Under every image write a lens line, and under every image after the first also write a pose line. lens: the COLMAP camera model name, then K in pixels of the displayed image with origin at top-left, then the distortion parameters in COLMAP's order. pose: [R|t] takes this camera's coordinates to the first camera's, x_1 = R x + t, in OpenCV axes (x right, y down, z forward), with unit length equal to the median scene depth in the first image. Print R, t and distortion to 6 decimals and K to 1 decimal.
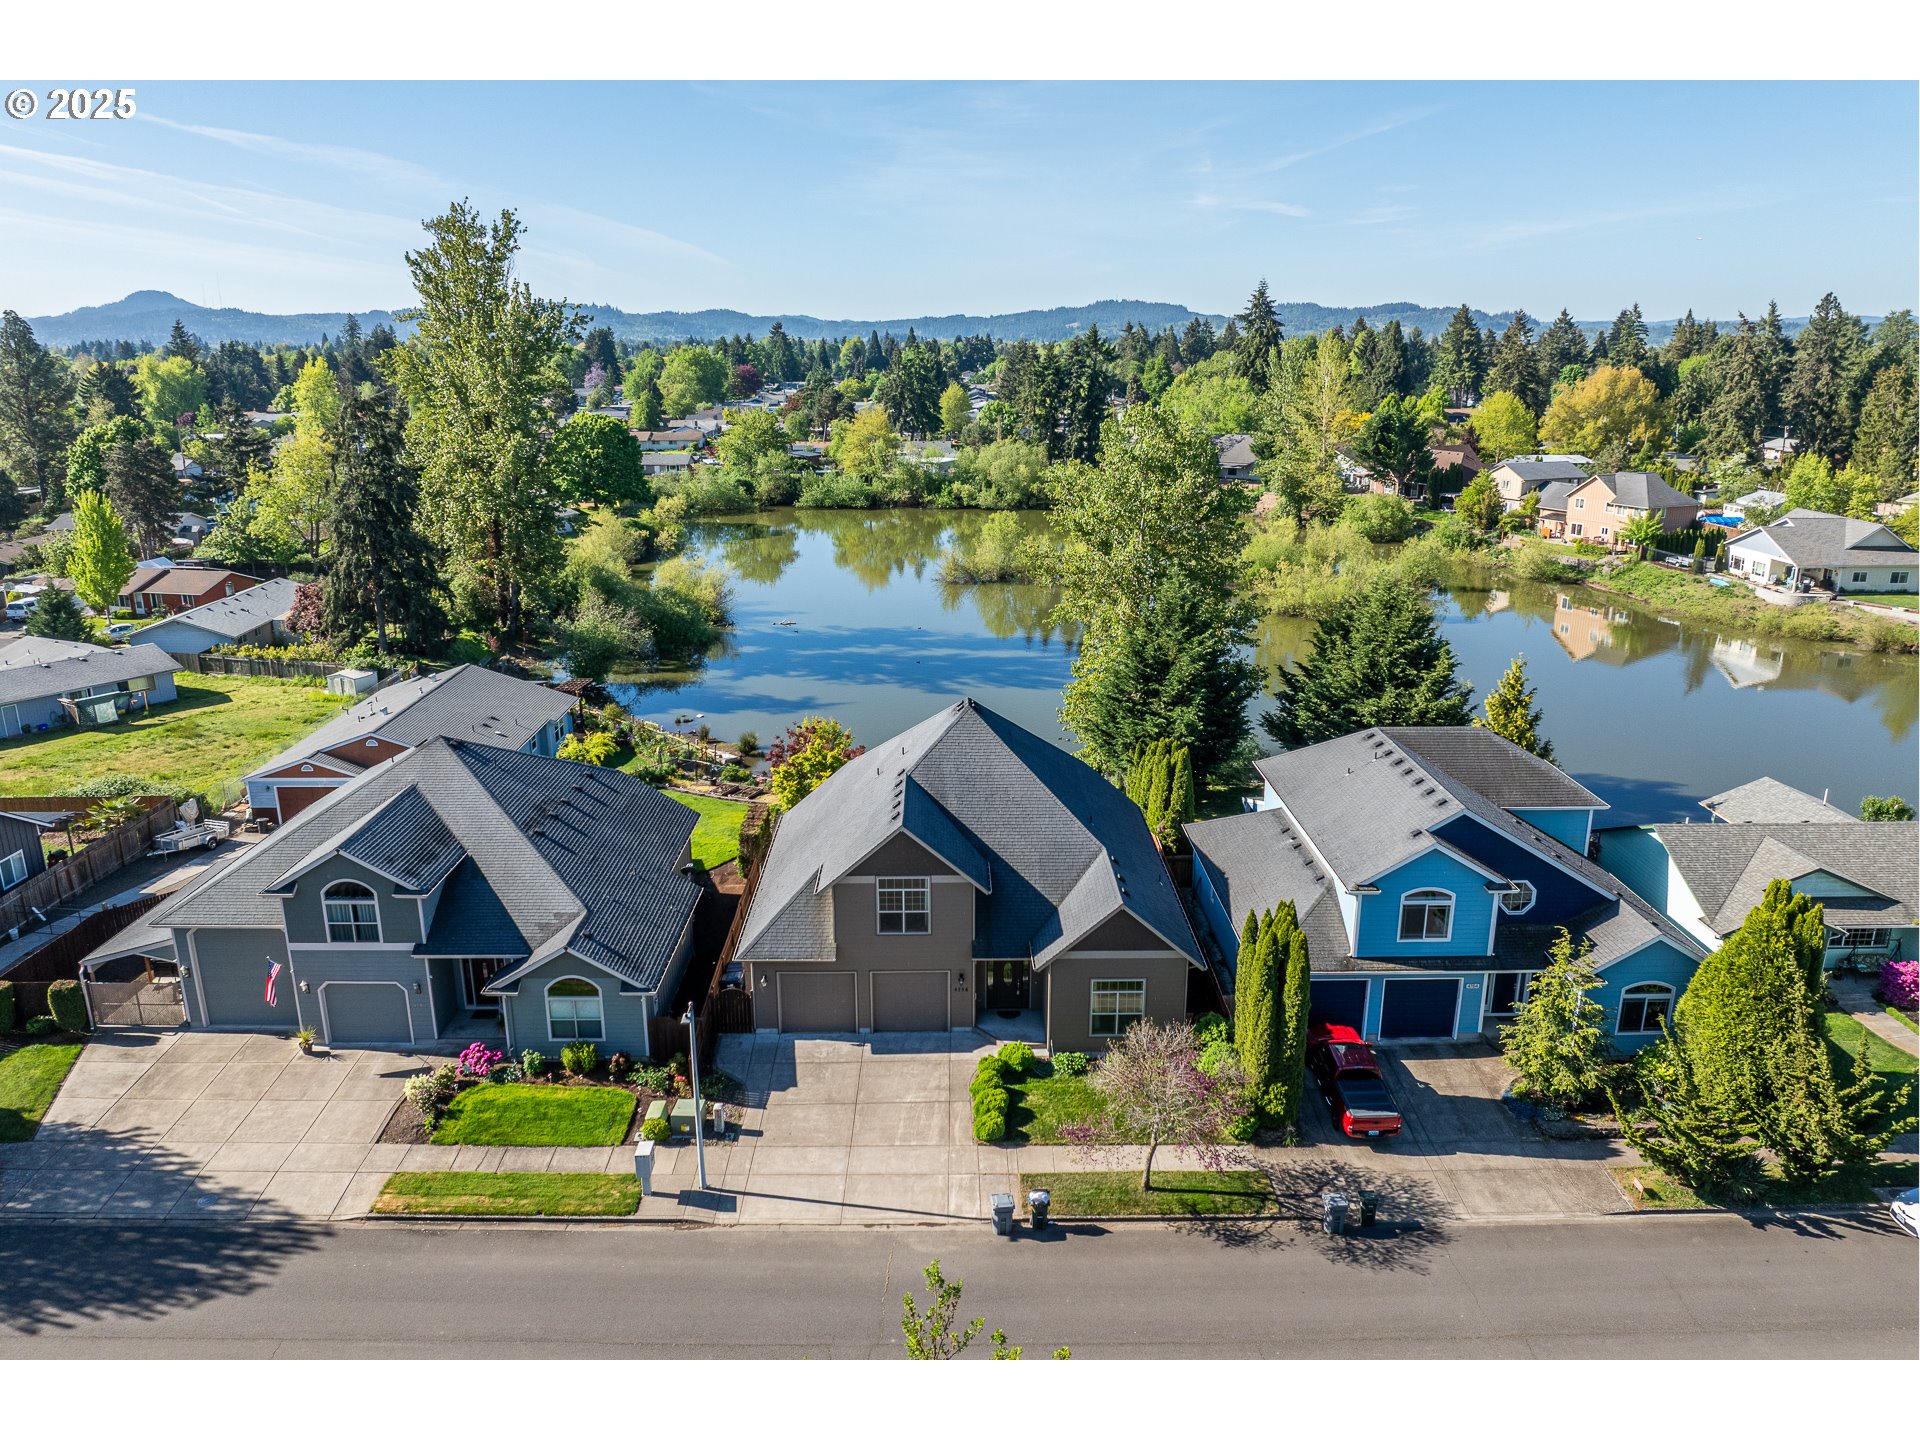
lens RADIAL K [[1255.6, 0, 960.0], [0, 1255.6, 720.0], [0, 0, 1]] dist [-0.040354, -0.002153]
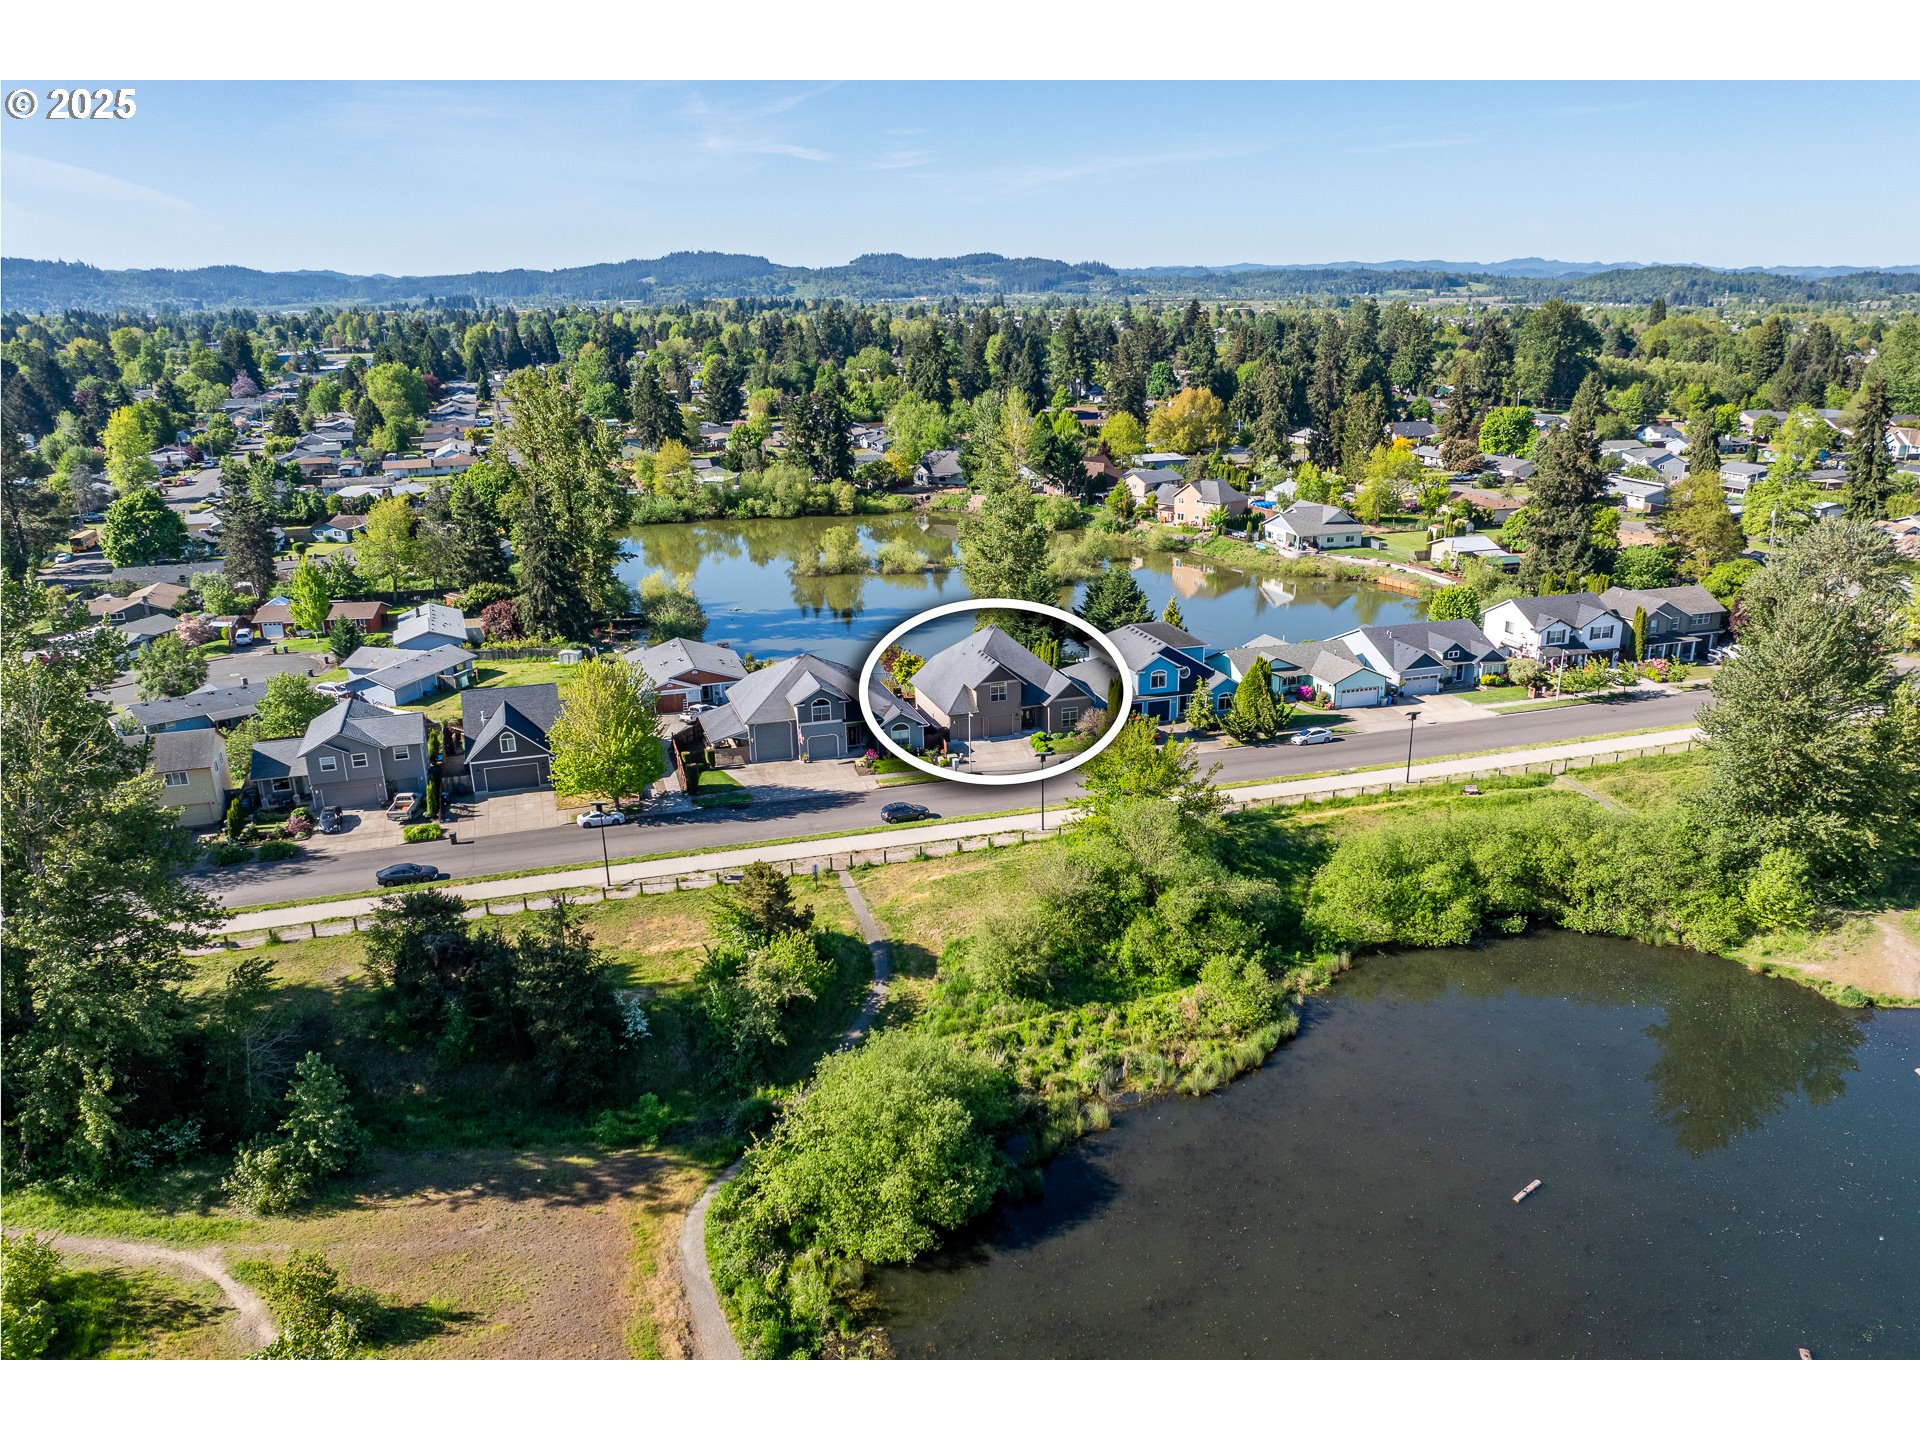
lens RADIAL K [[1255.6, 0, 960.0], [0, 1255.6, 720.0], [0, 0, 1]] dist [-0.040354, -0.002153]
pose [[0.956169, -0.096714, 0.276383, -0.241546], [0.090638, 0.995279, 0.034705, 0.025648], [-0.278435, -0.008133, 0.960421, -0.463354]]
